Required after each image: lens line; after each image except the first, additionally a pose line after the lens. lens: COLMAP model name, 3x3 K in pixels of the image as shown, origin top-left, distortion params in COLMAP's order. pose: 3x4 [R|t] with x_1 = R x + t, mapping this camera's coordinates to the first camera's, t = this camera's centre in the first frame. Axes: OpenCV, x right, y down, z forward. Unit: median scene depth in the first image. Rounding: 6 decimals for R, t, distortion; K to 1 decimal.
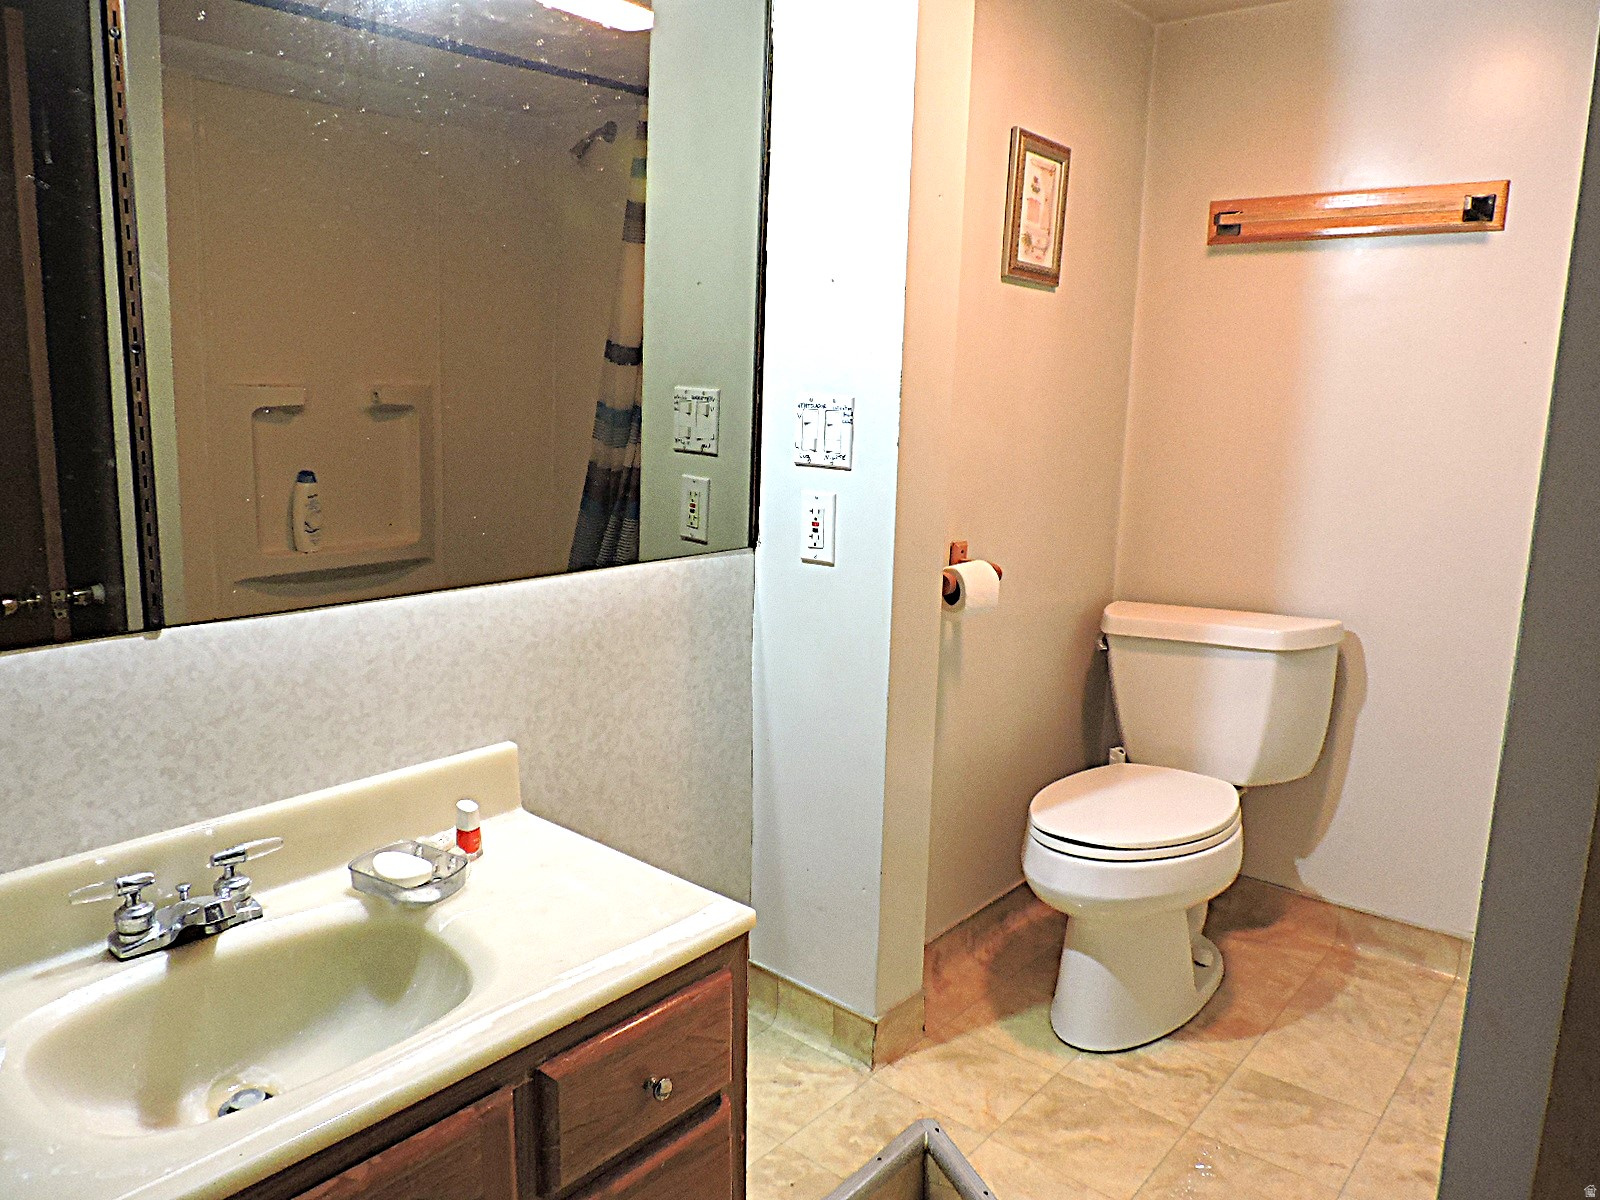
lens RADIAL K [[1197.5, 0, 810.3], [0, 1197.5, 600.4], [0, 0, 1]] dist [-0.036033, 0.017203]
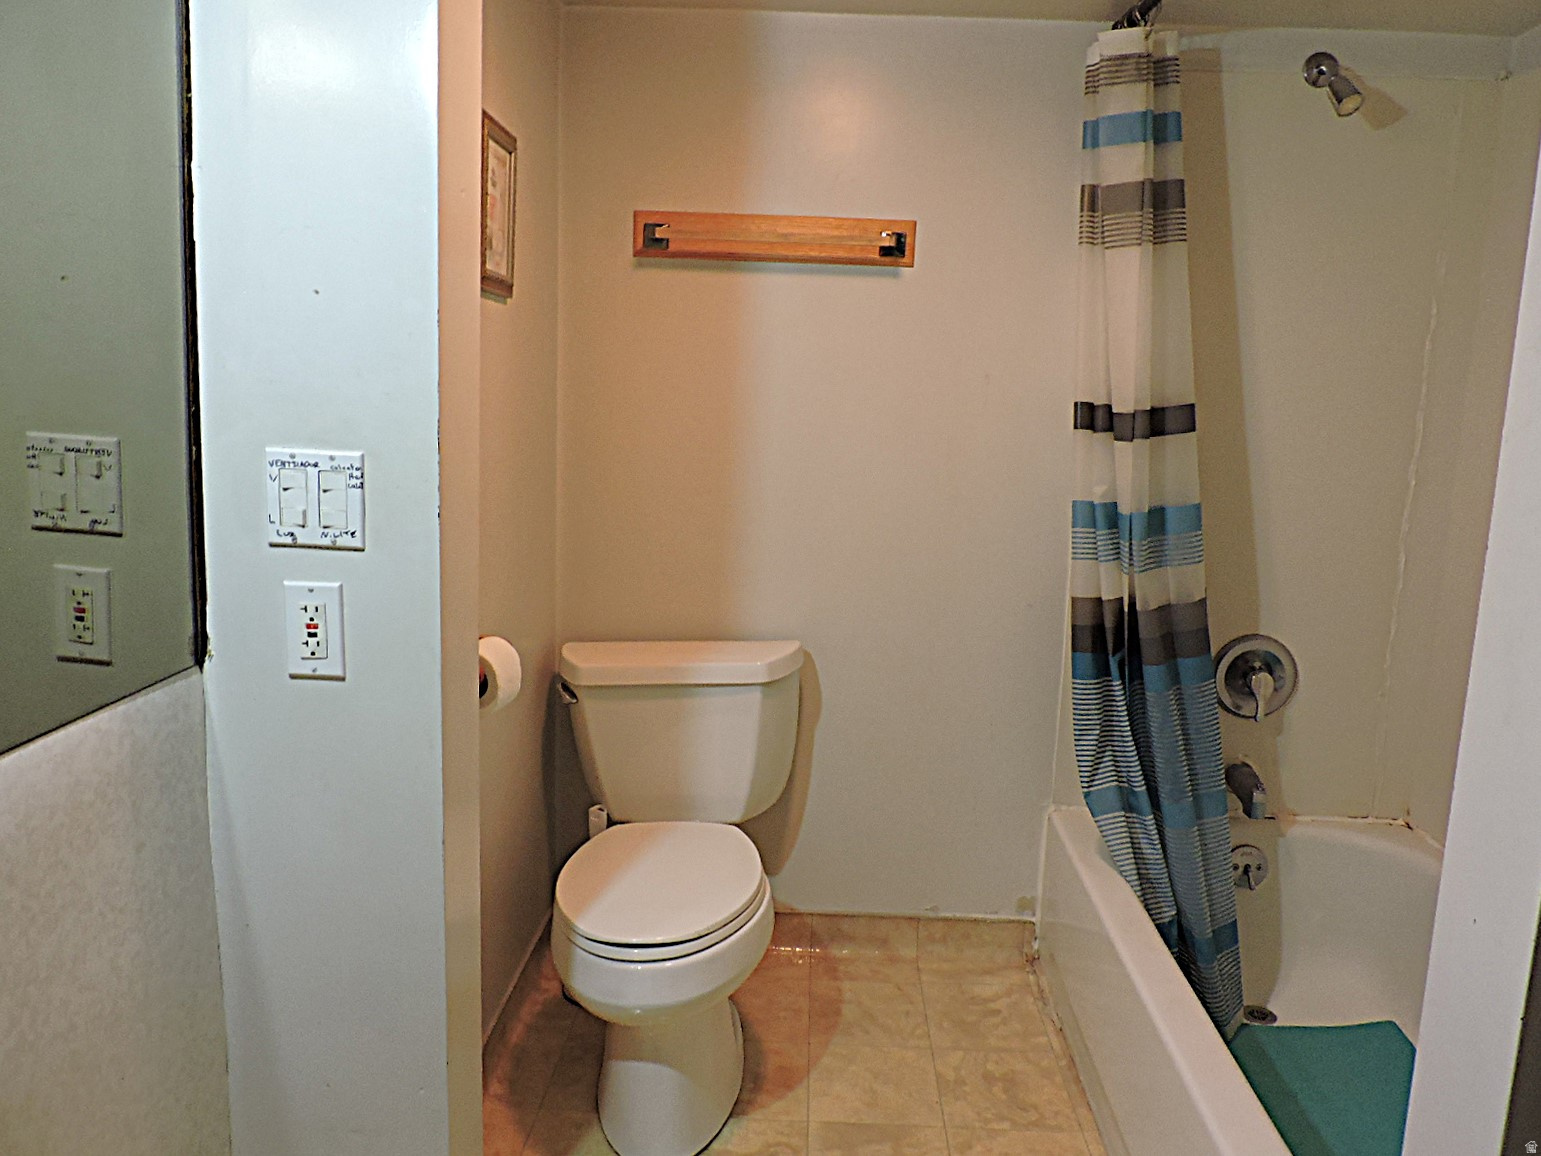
lens RADIAL K [[1153.4, 0, 775.2], [0, 1153.4, 567.6], [0, 0, 1]] dist [-0.036033, 0.017203]
pose [[0.784432, -0.094244, 0.613013, -0.182274], [0.089385, 0.995248, 0.038628, -0.092890], [-0.613740, 0.024493, 0.789128, 0.258362]]
